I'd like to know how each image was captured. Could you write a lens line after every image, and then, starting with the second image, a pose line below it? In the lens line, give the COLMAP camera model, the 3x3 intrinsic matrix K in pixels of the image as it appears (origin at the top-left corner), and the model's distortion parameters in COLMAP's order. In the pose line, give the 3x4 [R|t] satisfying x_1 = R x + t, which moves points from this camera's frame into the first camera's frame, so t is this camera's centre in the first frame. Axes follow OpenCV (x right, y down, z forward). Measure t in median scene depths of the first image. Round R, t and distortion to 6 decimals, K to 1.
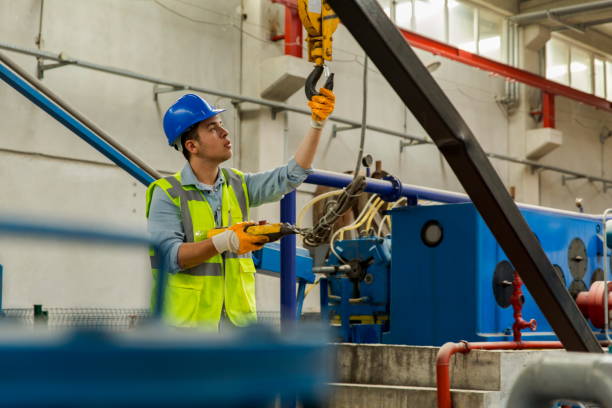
lens RADIAL K [[1125.5, 0, 303.7], [0, 1125.5, 206.7], [0, 0, 1]] dist [-0.025048, 0.000000]
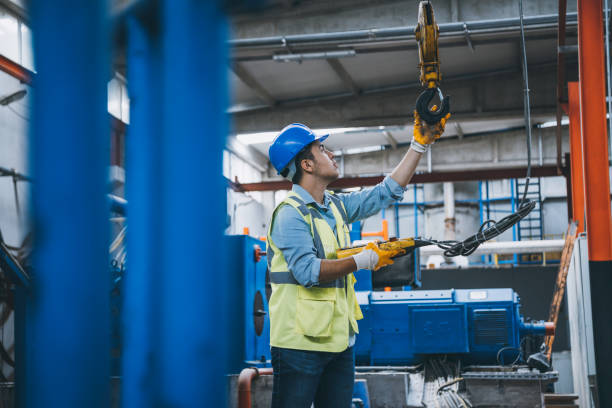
lens RADIAL K [[1177.9, 0, 301.3], [0, 1177.9, 197.3], [0, 0, 1]] dist [0.148269, 0.000000]
pose [[0.883327, 0.036490, 0.467335, -0.172017], [-0.015860, 0.998721, -0.048004, 0.007697], [-0.468489, 0.034991, 0.882776, 0.007369]]
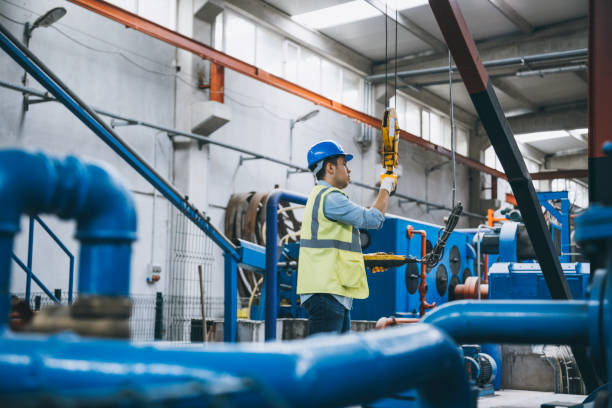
lens RADIAL K [[917.6, 0, 299.4], [0, 917.6, 202.5], [0, 0, 1]] dist [0.184891, 0.000000]
pose [[0.986593, 0.026924, 0.160964, -0.081500], [-0.023740, 0.999483, -0.021672, 0.002712], [-0.161465, 0.017560, 0.986722, -0.056269]]
